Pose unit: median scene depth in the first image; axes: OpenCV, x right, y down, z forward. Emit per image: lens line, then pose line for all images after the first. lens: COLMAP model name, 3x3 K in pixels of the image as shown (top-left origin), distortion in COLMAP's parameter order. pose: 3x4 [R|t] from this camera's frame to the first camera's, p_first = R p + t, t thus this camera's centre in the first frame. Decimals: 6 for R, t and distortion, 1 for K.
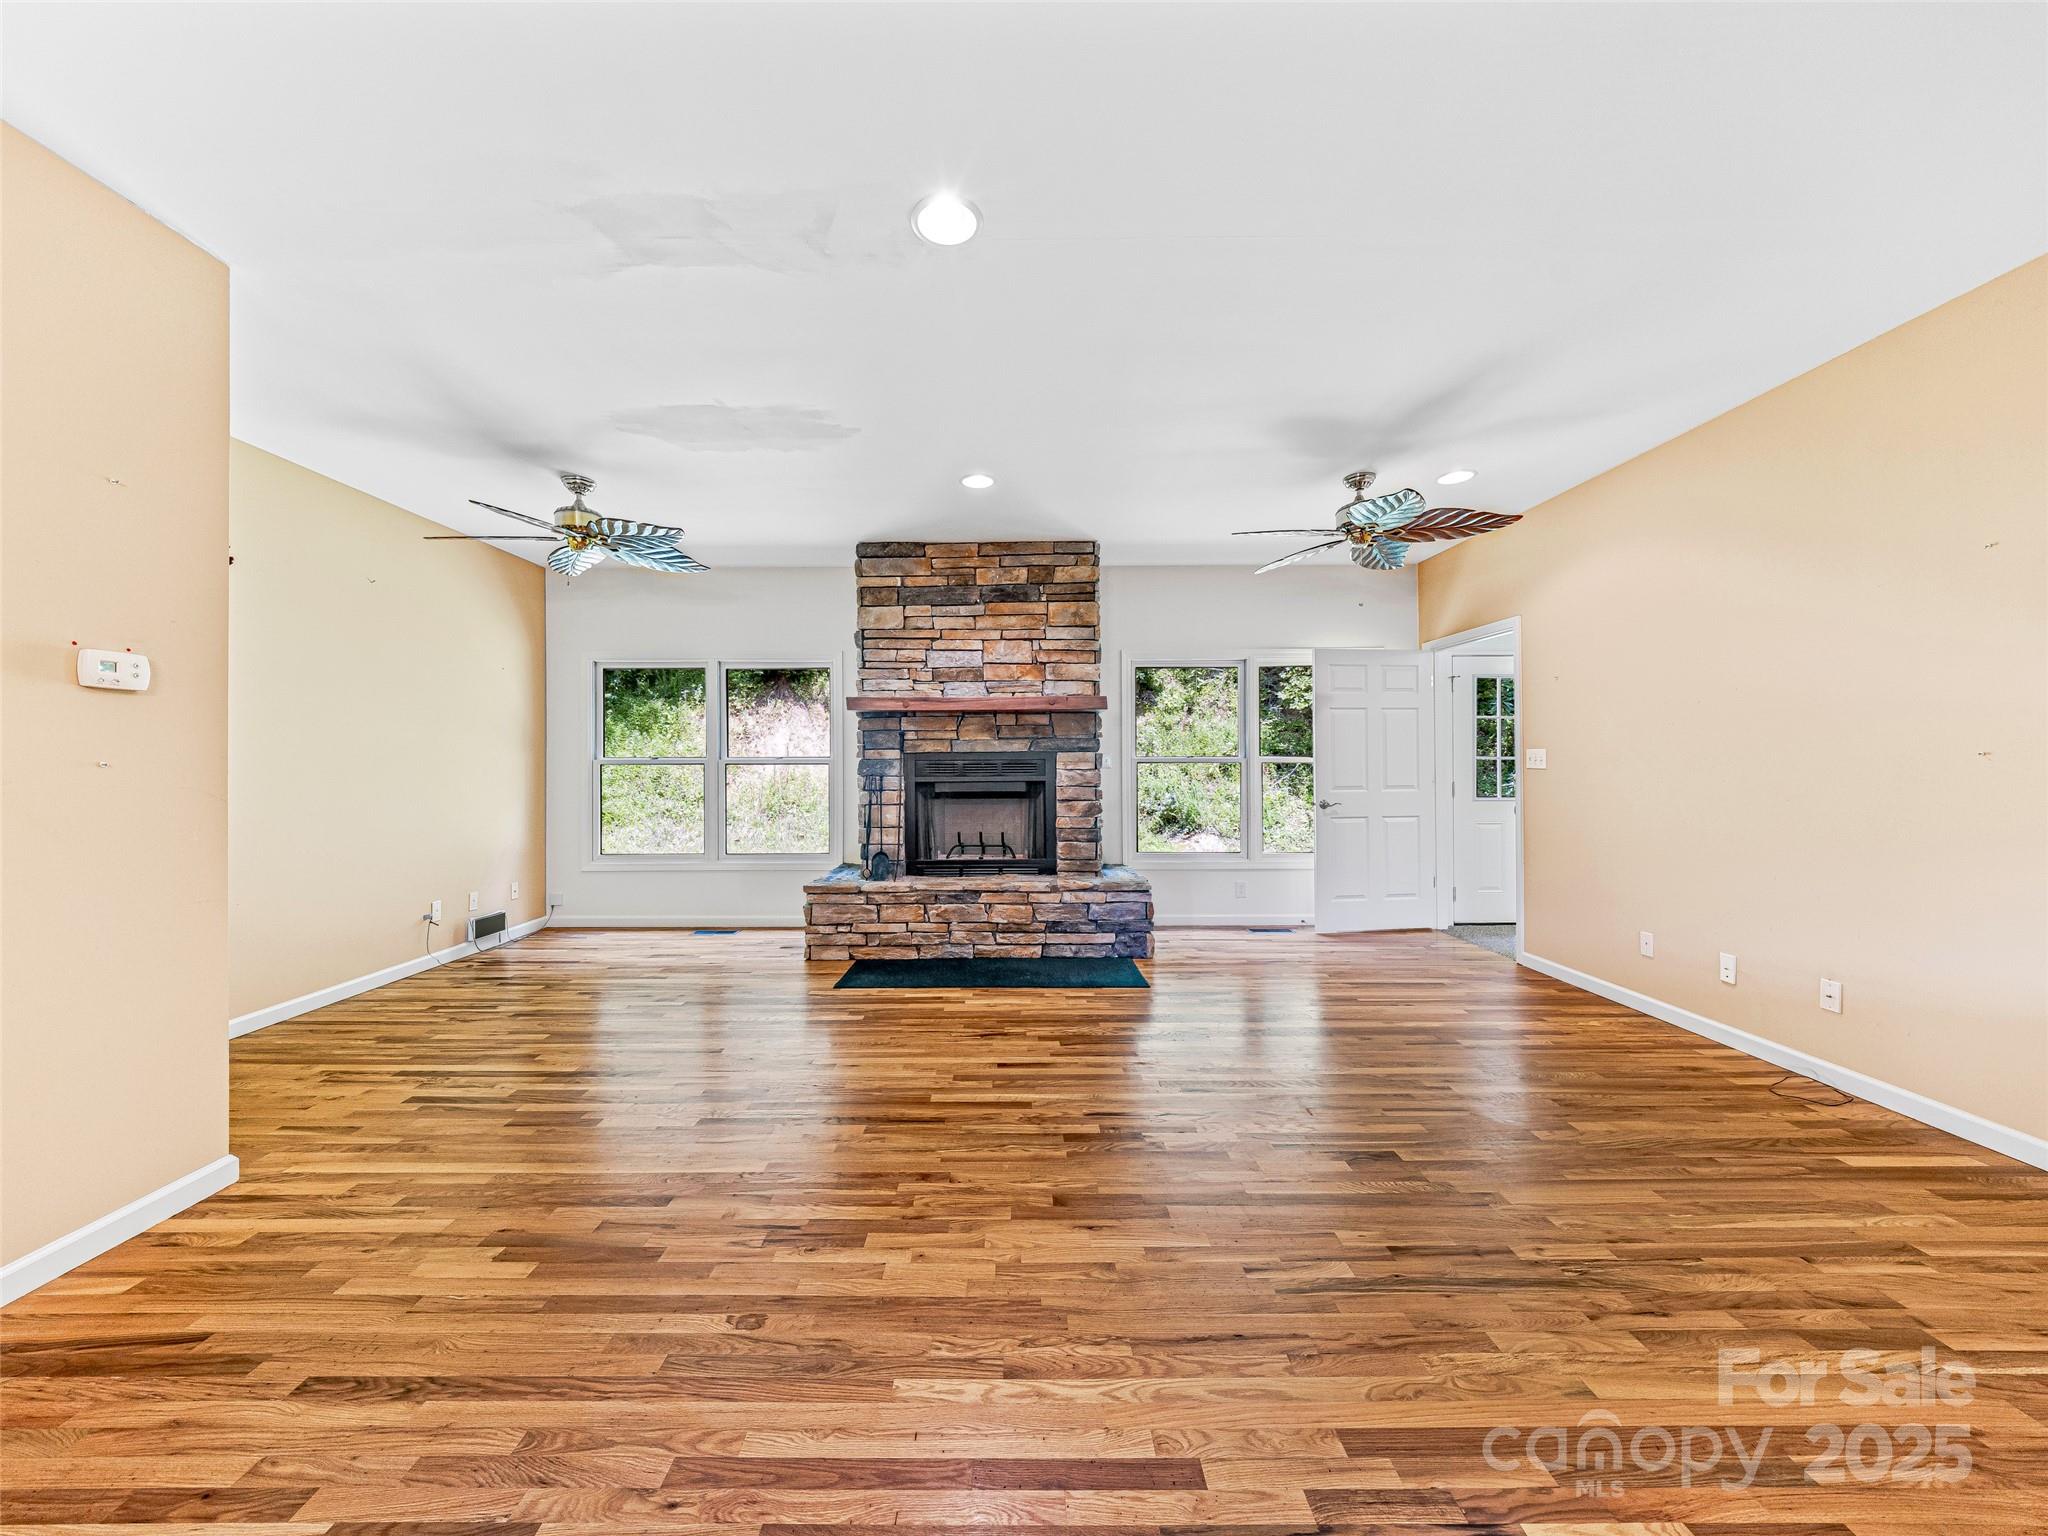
lens RADIAL K [[735.3, 0, 991.4], [0, 735.3, 762.7], [0, 0, 1]] dist [-0.001319, -0.000213]
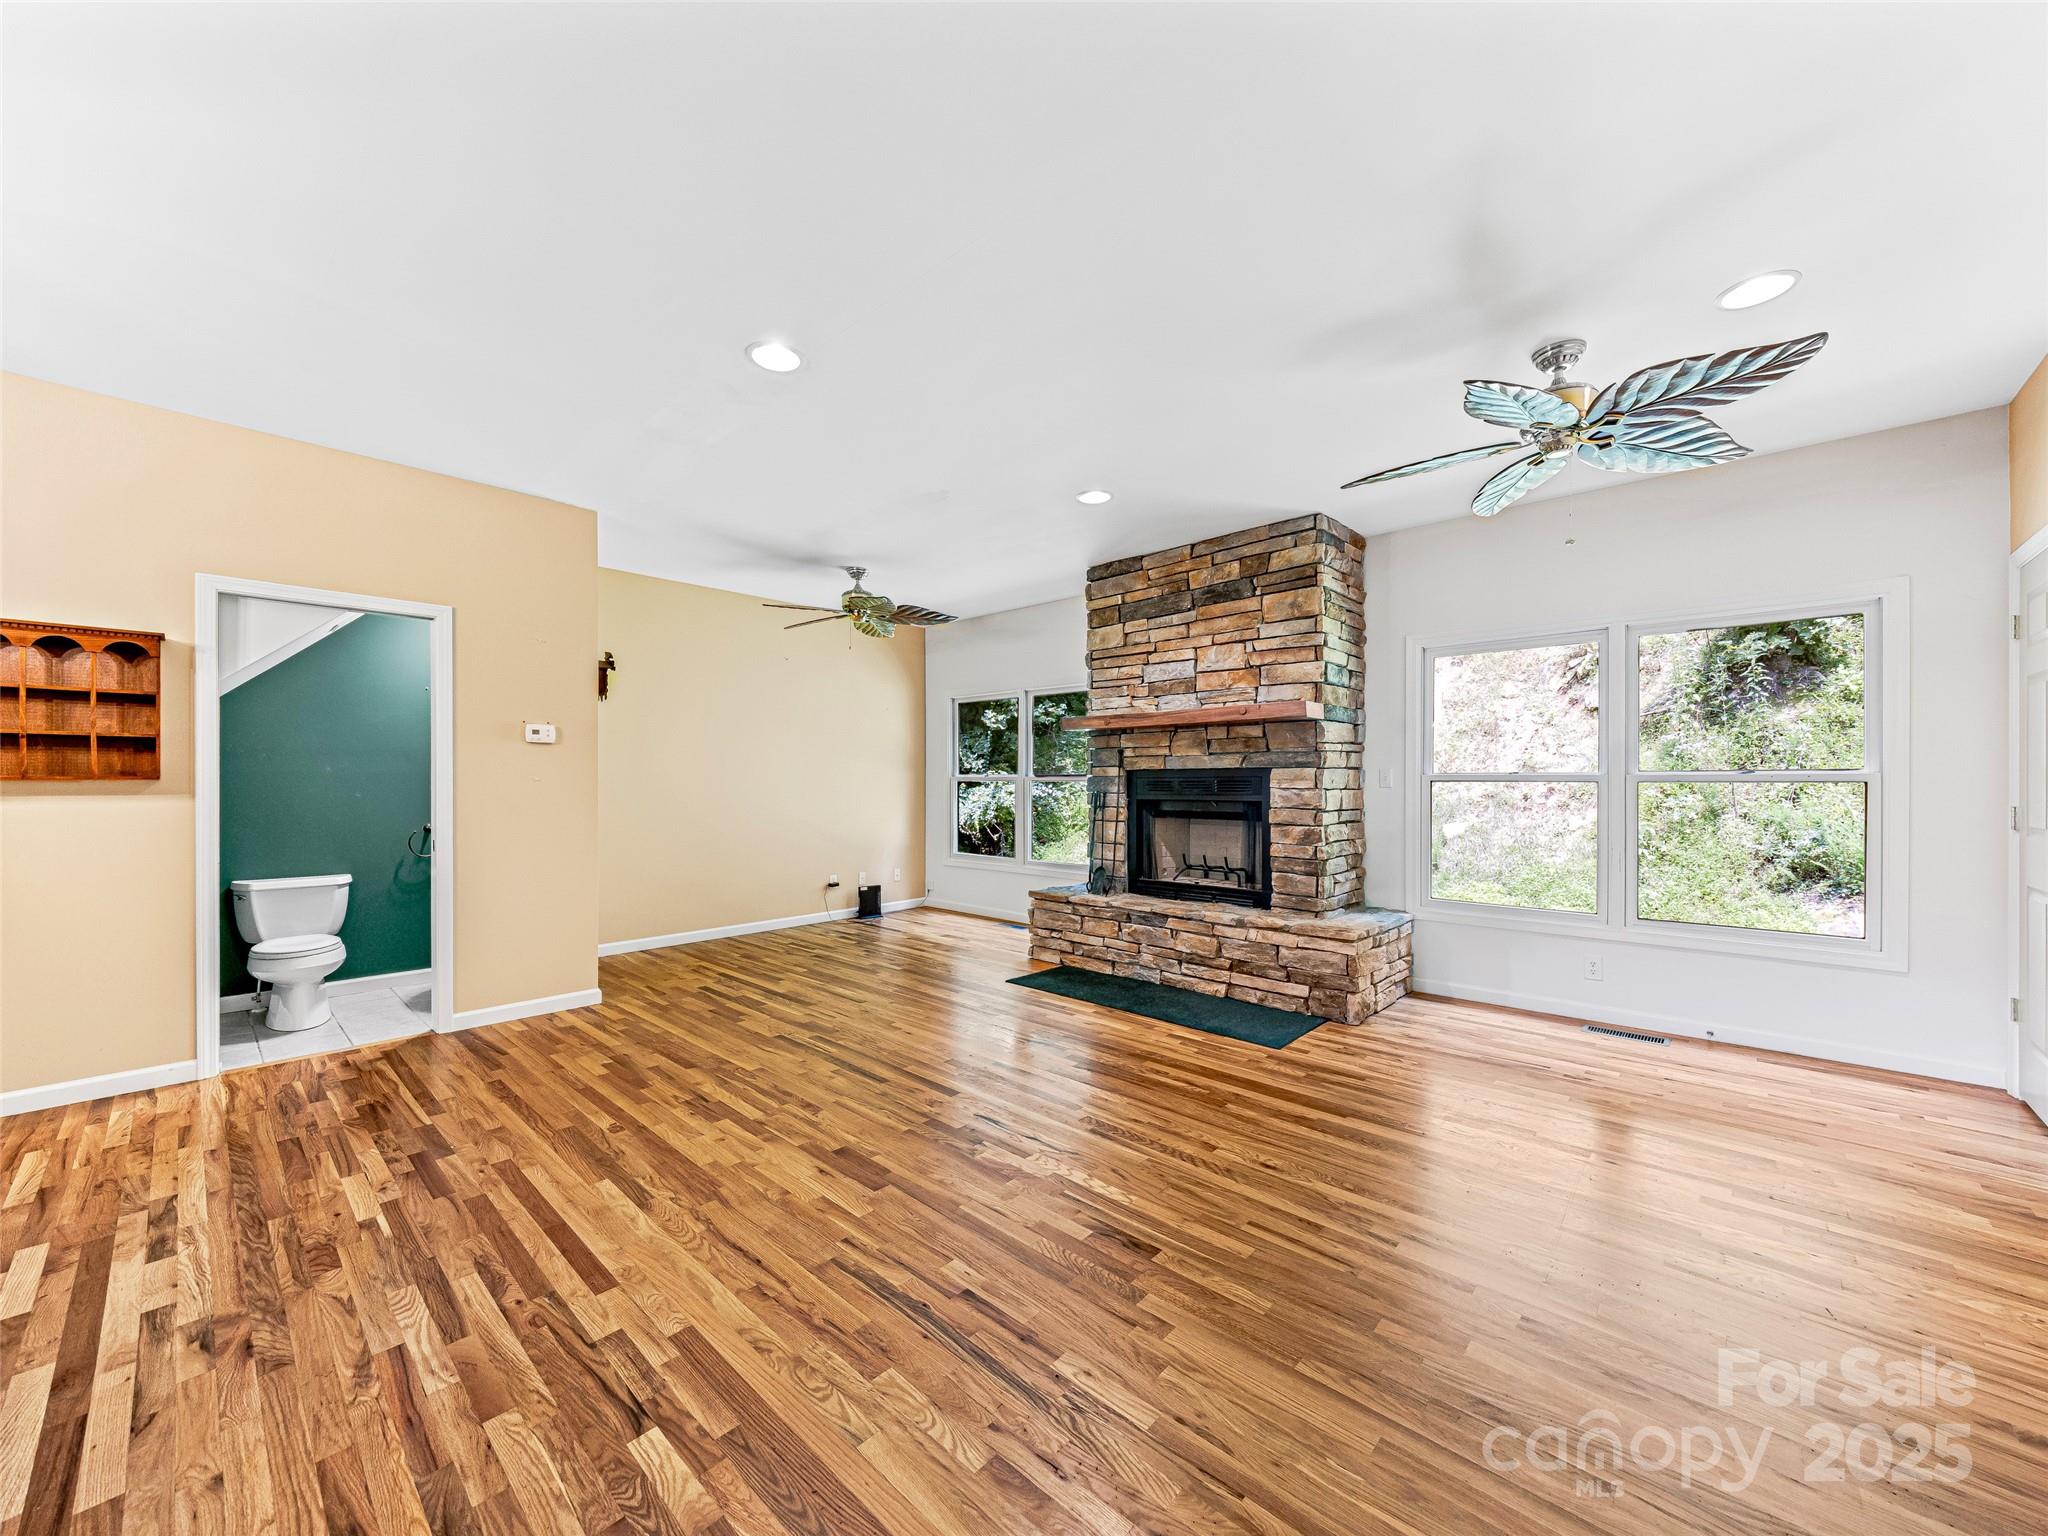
lens RADIAL K [[767.9, 0, 979.8], [0, 767.9, 783.7], [0, 0, 1]] dist [0.021913, -0.000156]
pose [[0.727248, 0.006313, -0.686346, 0.461568], [-0.002791, 0.999977, 0.006240, -0.000729], [0.686370, -0.002622, 0.727248, 0.105603]]
